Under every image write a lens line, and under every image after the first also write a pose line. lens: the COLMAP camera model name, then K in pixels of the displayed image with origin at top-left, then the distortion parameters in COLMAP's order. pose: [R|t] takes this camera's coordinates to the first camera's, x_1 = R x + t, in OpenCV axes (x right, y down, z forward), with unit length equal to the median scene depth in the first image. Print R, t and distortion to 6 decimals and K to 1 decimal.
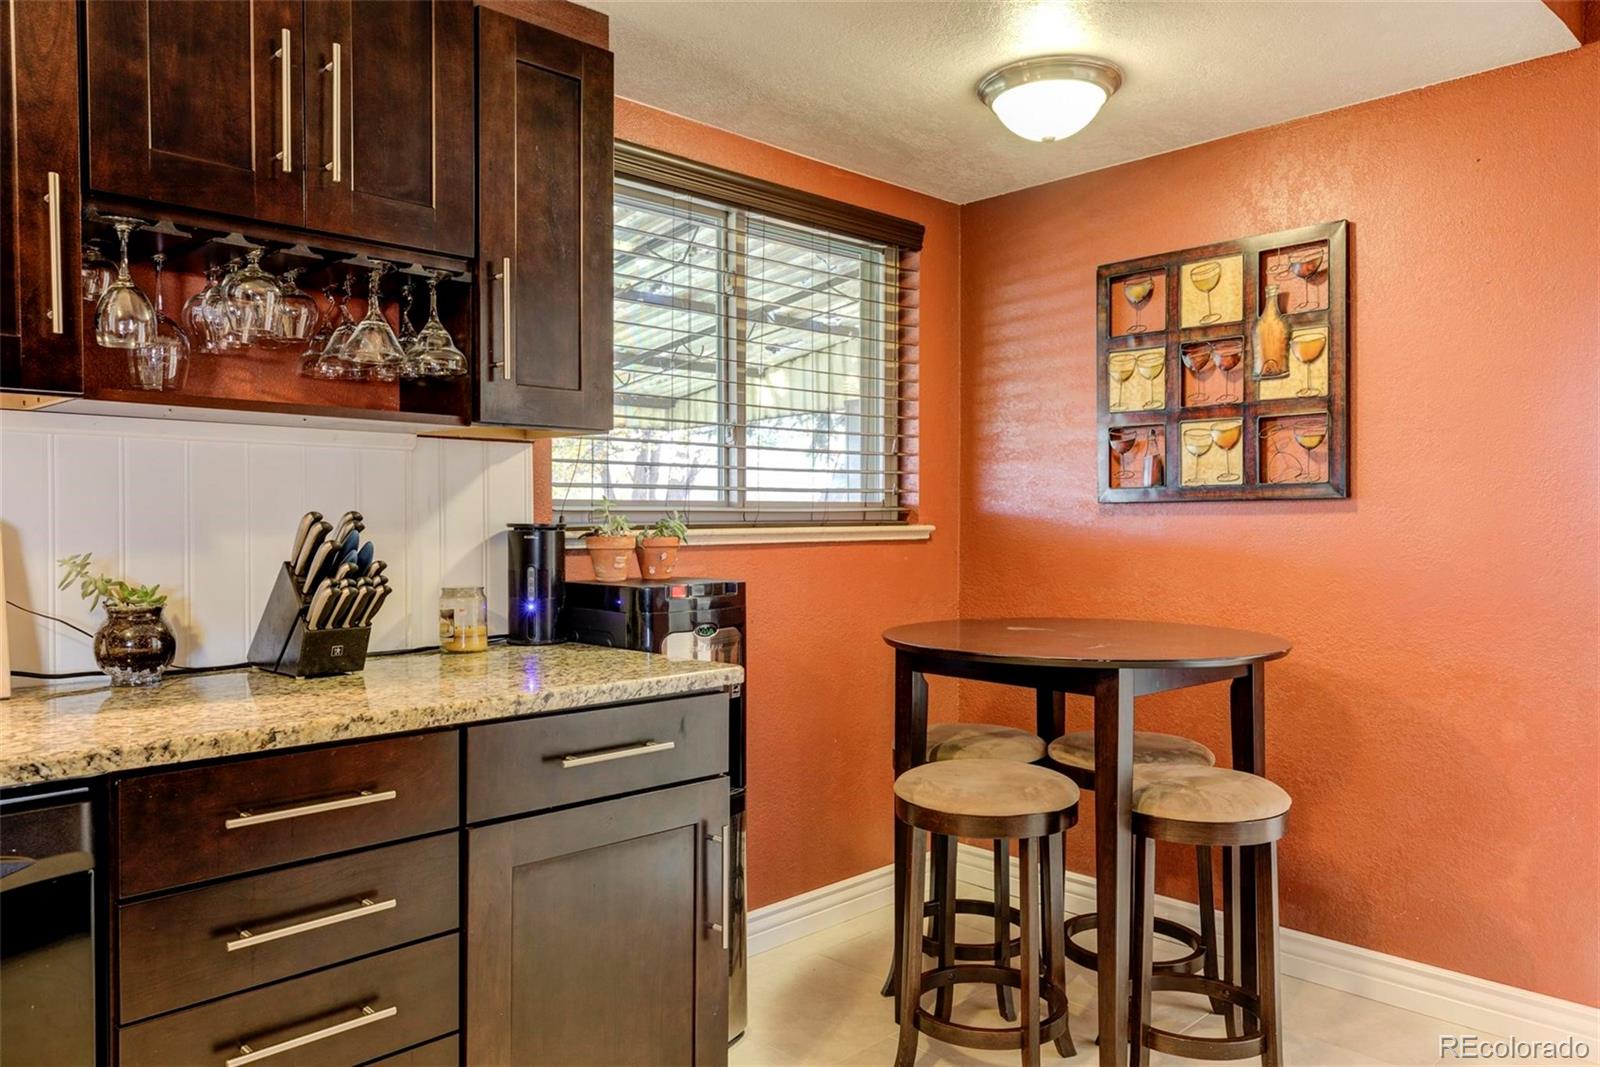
lens RADIAL K [[1172.2, 0, 800.0], [0, 1172.2, 533.5], [0, 0, 1]] dist [0.042781, -0.000139]
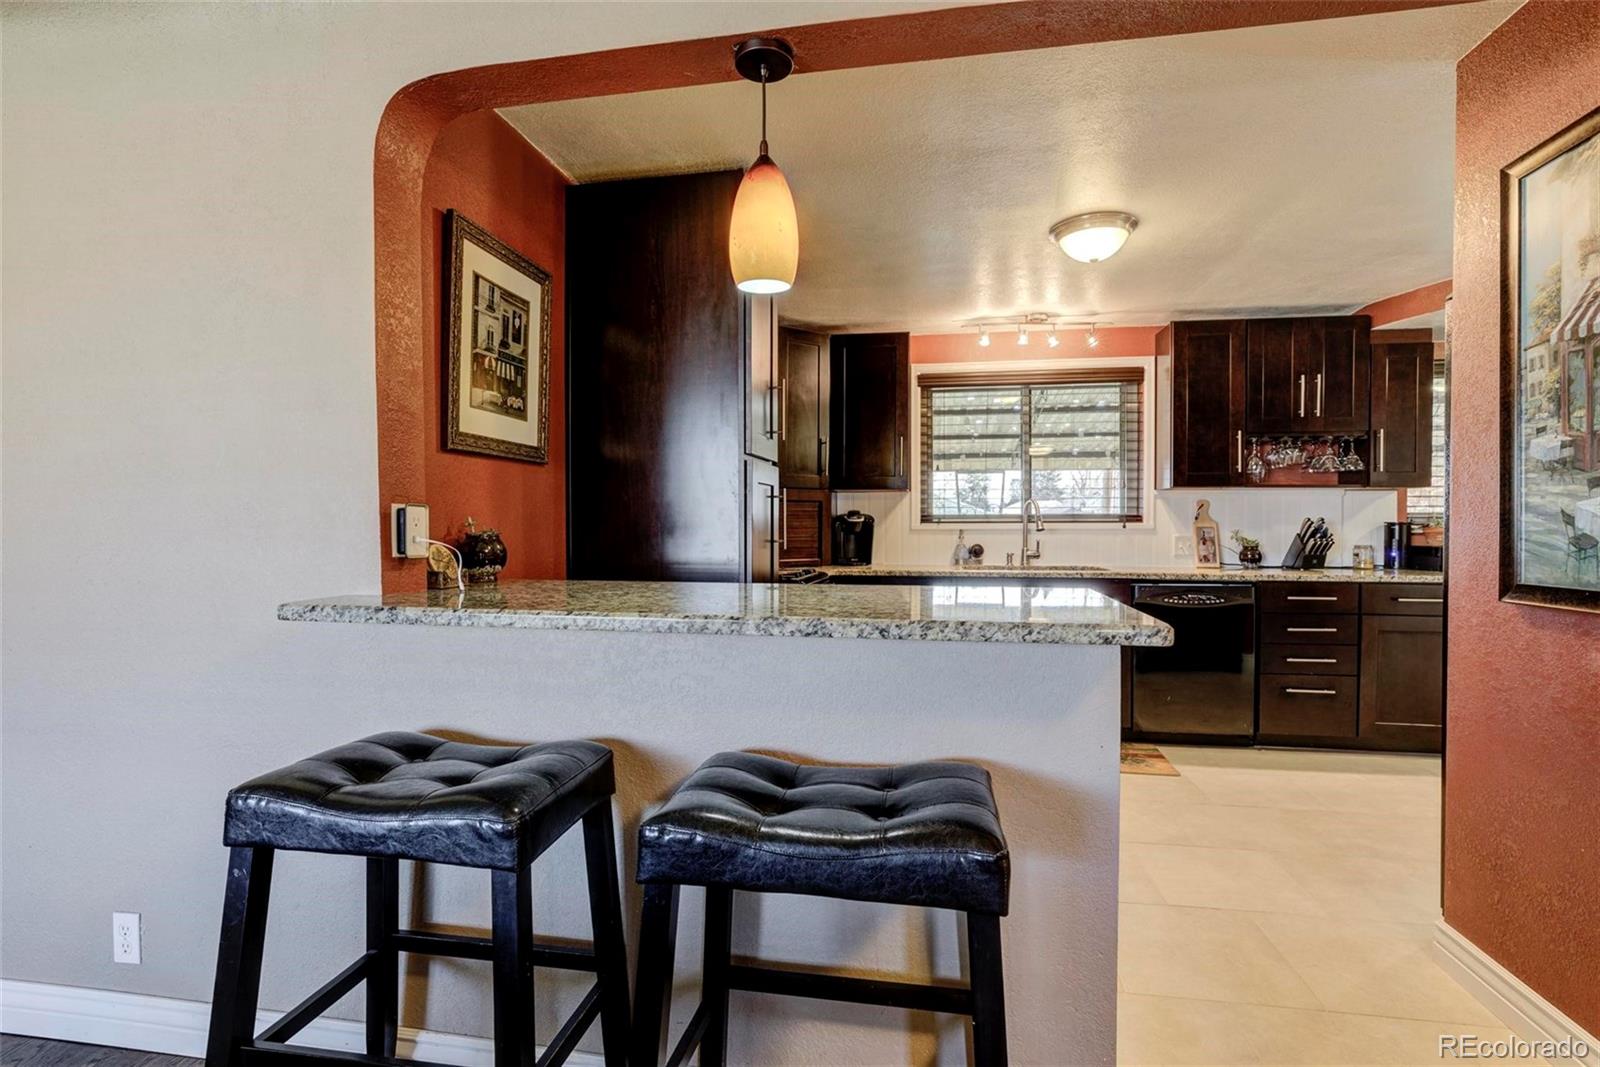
lens RADIAL K [[779.4, 0, 800.0], [0, 779.4, 533.5], [0, 0, 1]] dist [-0.003172, -0.000555]
pose [[0.604361, 0.011818, -0.796623, 0.422488], [-0.012915, 0.999904, 0.005036, 0.030473], [0.796606, 0.007245, 0.604456, -1.322175]]
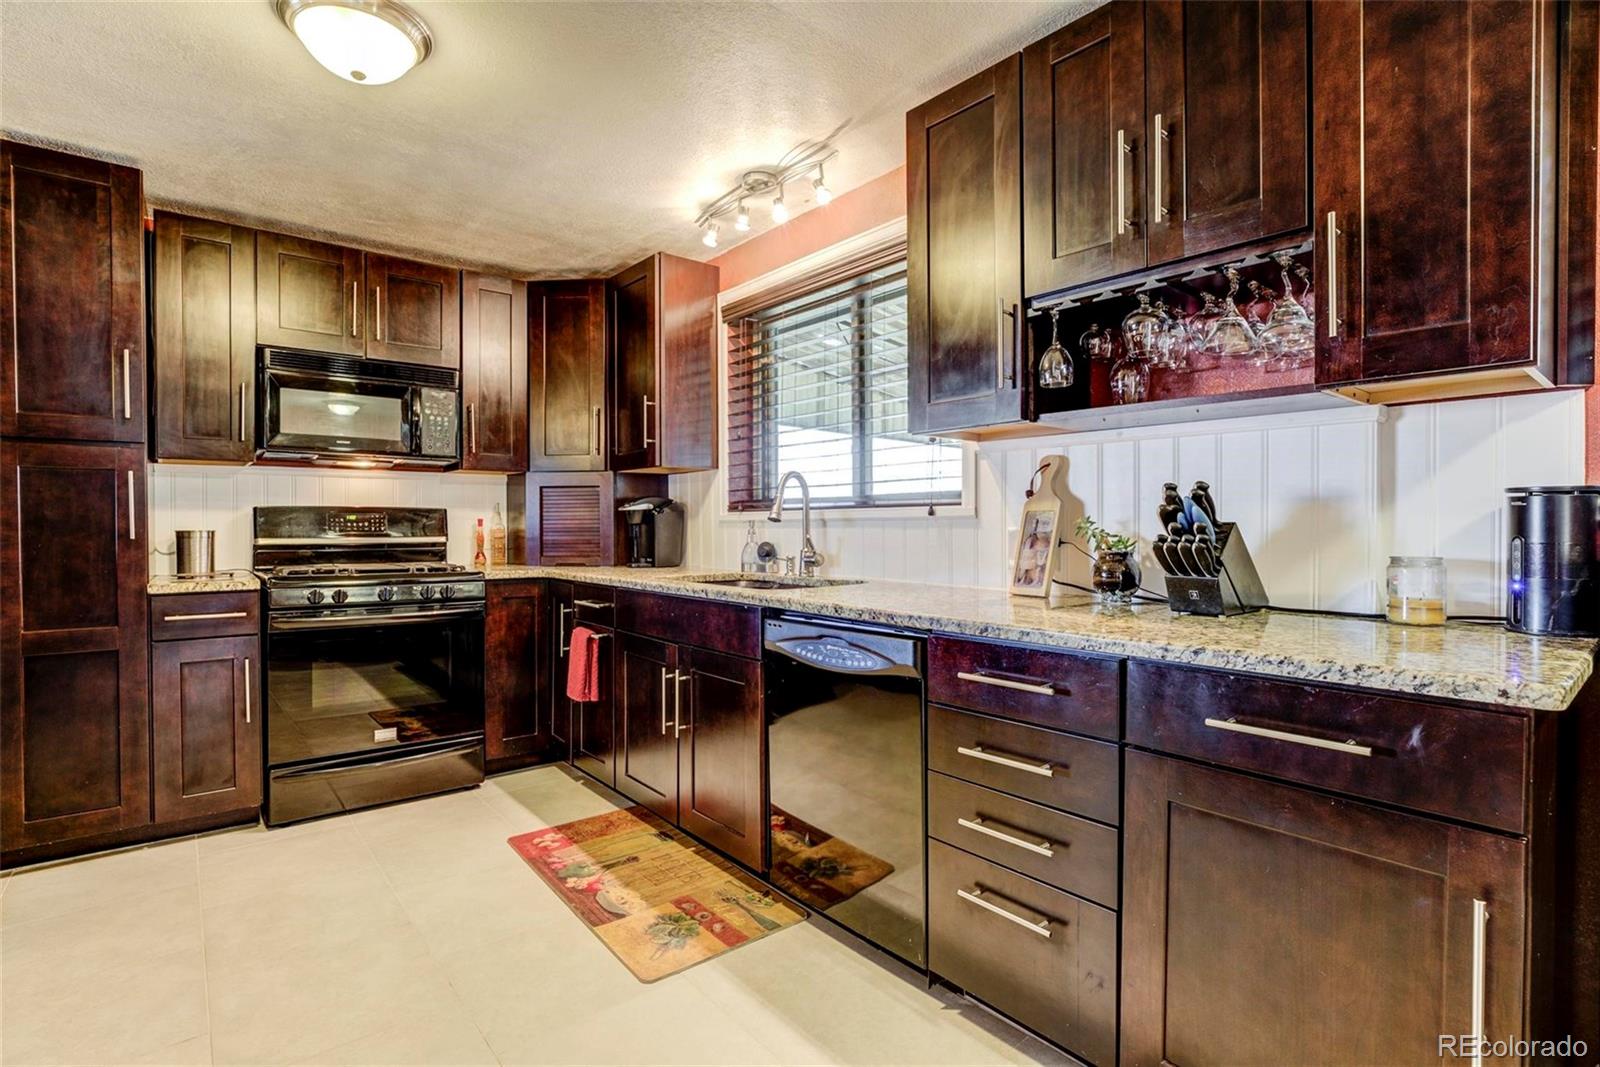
lens RADIAL K [[779.7, 0, 800.0], [0, 779.7, 533.5], [0, 0, 1]] dist [-0.000697, 0.000571]
pose [[-0.079637, 0.012287, -0.996748, 0.443769], [-0.013300, 0.999822, 0.013387, 0.029059], [0.996735, 0.014322, -0.079460, 0.637883]]
